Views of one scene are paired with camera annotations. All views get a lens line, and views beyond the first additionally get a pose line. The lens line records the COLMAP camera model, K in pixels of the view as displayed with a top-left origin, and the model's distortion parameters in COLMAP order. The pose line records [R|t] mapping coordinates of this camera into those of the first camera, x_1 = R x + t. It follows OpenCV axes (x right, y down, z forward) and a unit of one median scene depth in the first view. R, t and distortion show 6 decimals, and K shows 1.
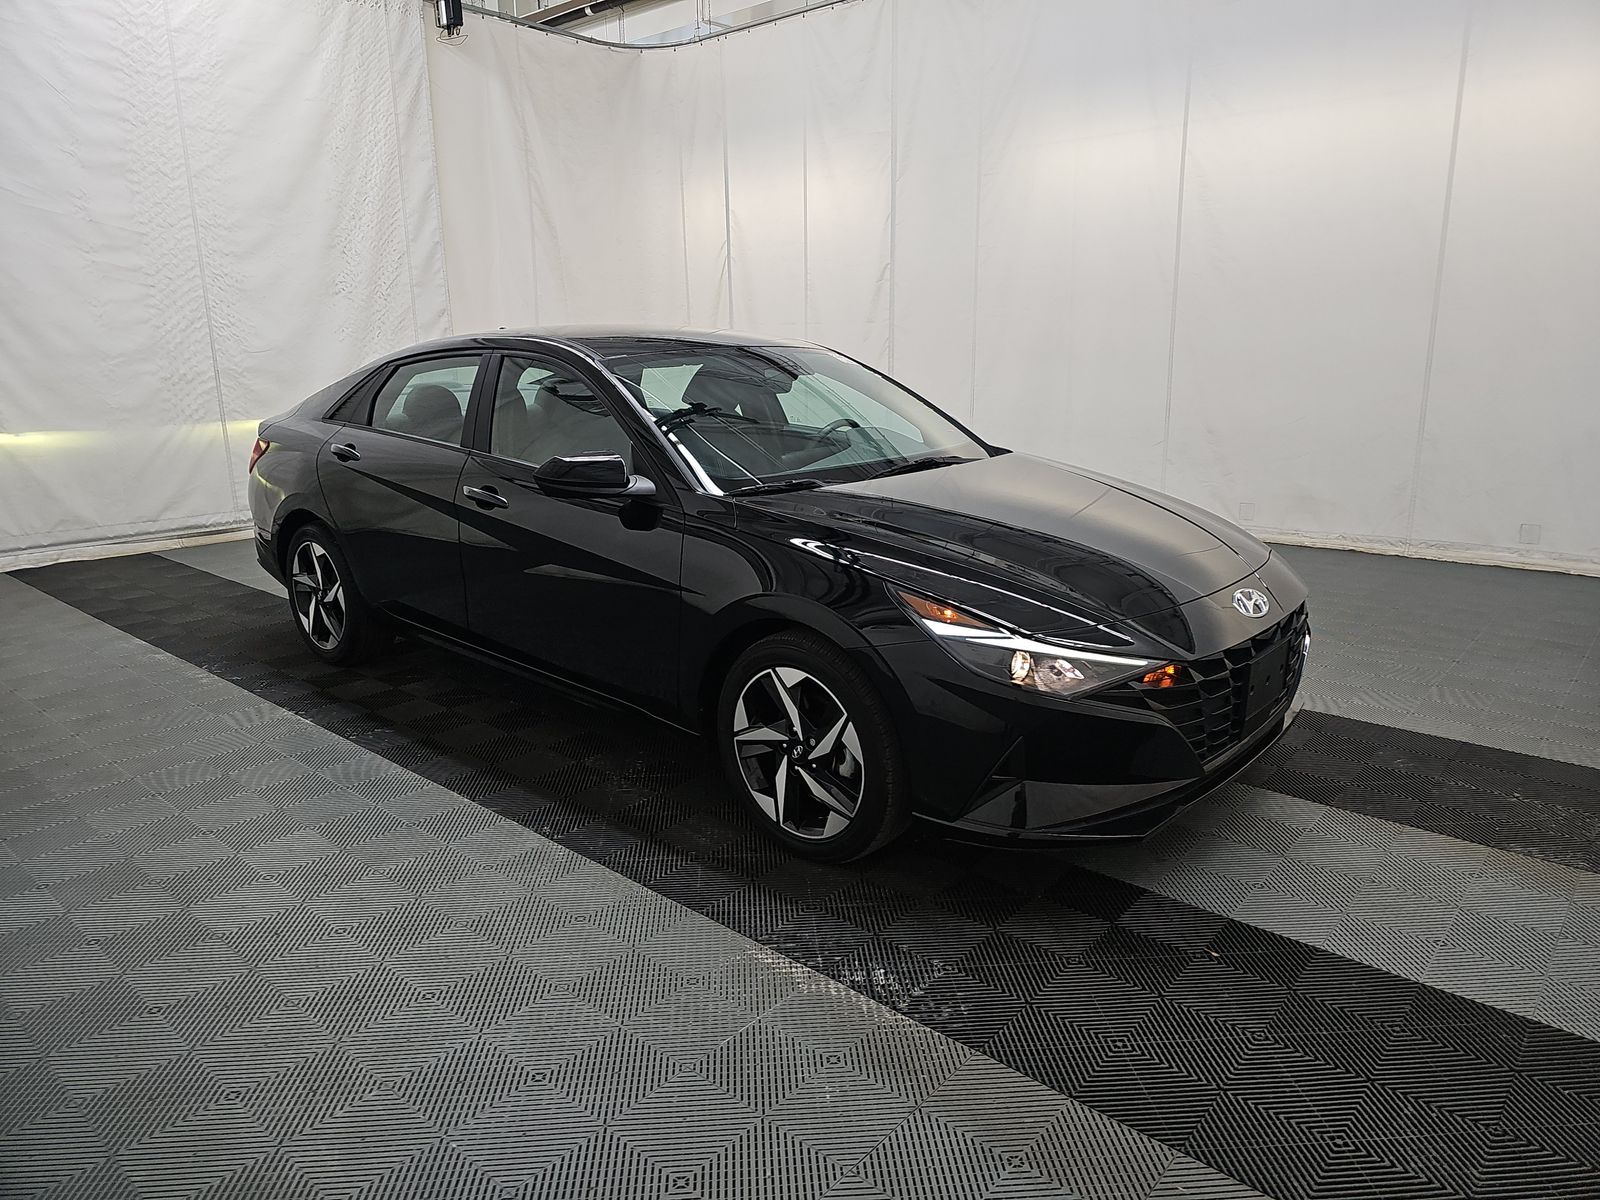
lens RADIAL K [[1042.3, 0, 798.1], [0, 1042.3, 599.7], [0, 0, 1]] dist [0.028806, -0.028671]
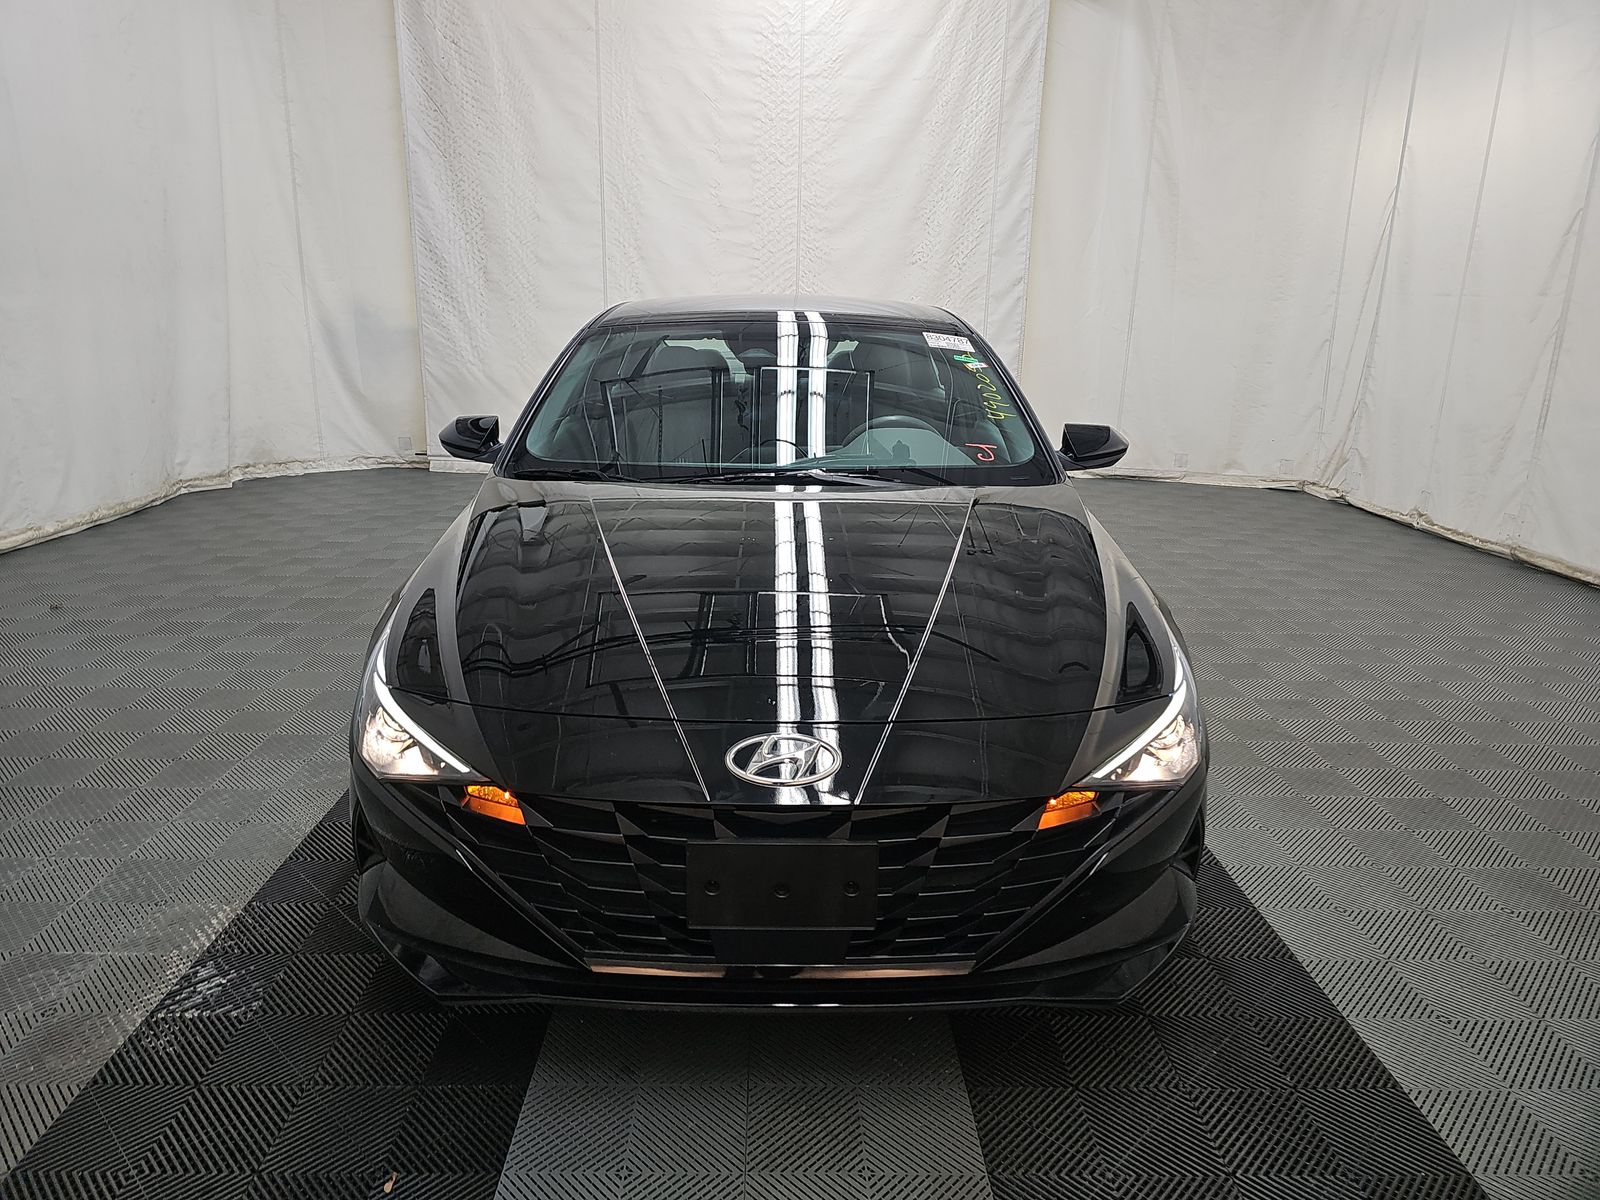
lens RADIAL K [[1042.3, 0, 795.4], [0, 1042.3, 592.4], [0, 0, 1]] dist [0.028806, -0.028671]
pose [[0.666790, 0.215382, -0.713444, 0.333726], [-0.200925, 0.973832, 0.106206, -0.061611], [0.717650, 0.072531, 0.692617, 0.225570]]
